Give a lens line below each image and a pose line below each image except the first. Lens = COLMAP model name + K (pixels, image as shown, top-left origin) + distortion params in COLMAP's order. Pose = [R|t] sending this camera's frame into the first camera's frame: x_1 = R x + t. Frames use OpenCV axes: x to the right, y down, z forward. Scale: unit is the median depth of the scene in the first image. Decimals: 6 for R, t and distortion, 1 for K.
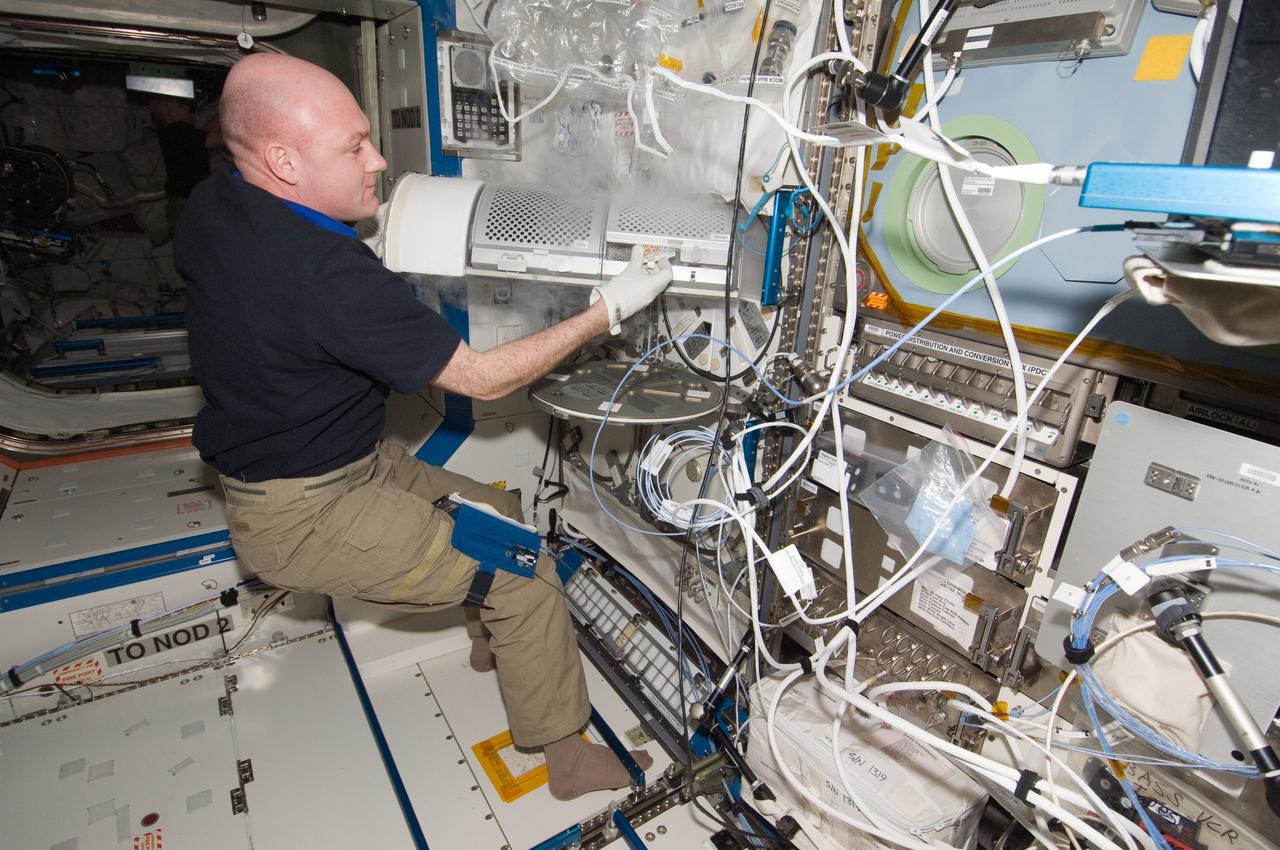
lens RADIAL K [[661.5, 0, 640.0], [0, 661.5, 425.0], [0, 0, 1]] dist [0.037577, -0.046106]
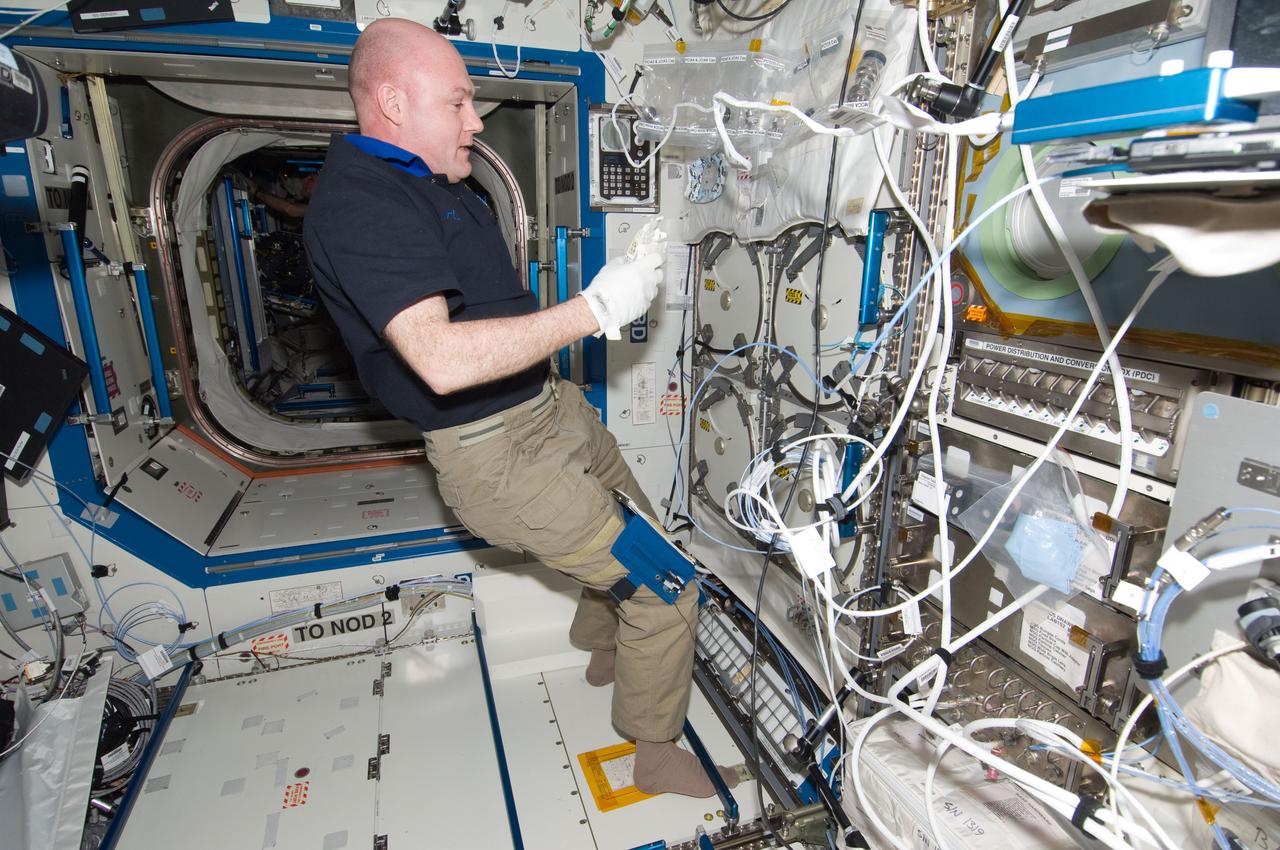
lens RADIAL K [[661.5, 0, 640.0], [0, 661.5, 425.0], [0, 0, 1]] dist [0.037577, -0.046106]
pose [[0.965248, 0.025022, -0.260134, 0.105494], [-0.050290, 0.994586, -0.090940, 0.064401], [0.256451, 0.100861, 0.961280, -0.028364]]
